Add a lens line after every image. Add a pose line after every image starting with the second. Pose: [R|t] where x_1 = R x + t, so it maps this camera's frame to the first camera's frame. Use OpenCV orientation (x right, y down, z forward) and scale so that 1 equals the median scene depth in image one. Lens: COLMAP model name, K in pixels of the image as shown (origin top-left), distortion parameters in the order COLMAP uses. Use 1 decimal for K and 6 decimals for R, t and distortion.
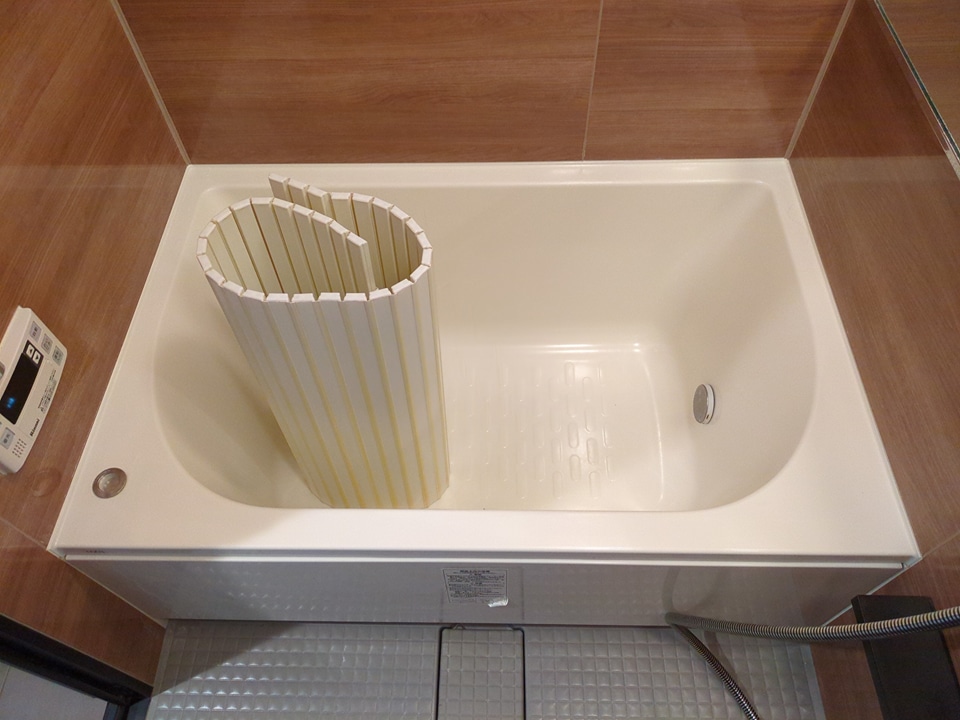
lens RADIAL K [[715.0, 0, 476.6], [0, 715.0, 359.9], [0, 0, 1]] dist [0.045637, -0.035273]
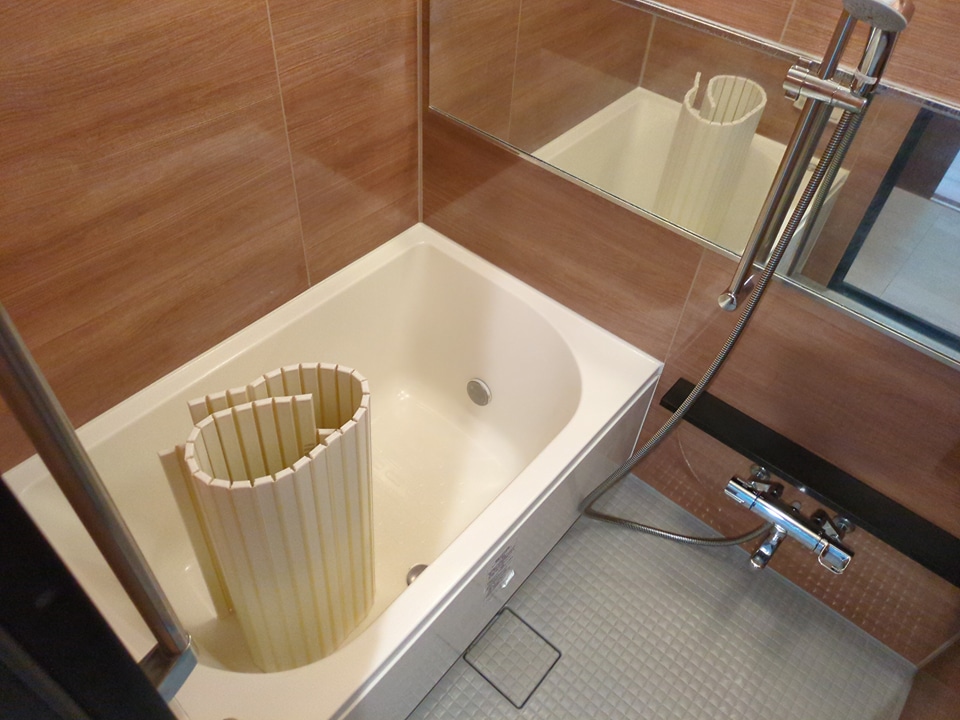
lens RADIAL K [[715.0, 0, 480.0], [0, 715.0, 355.6], [0, 0, 1]] dist [0.045637, -0.035273]
pose [[0.624171, -0.515139, 0.587404, -0.532063], [0.598650, 0.798442, 0.064093, -0.096190], [-0.502024, 0.311645, 0.806752, -0.148980]]
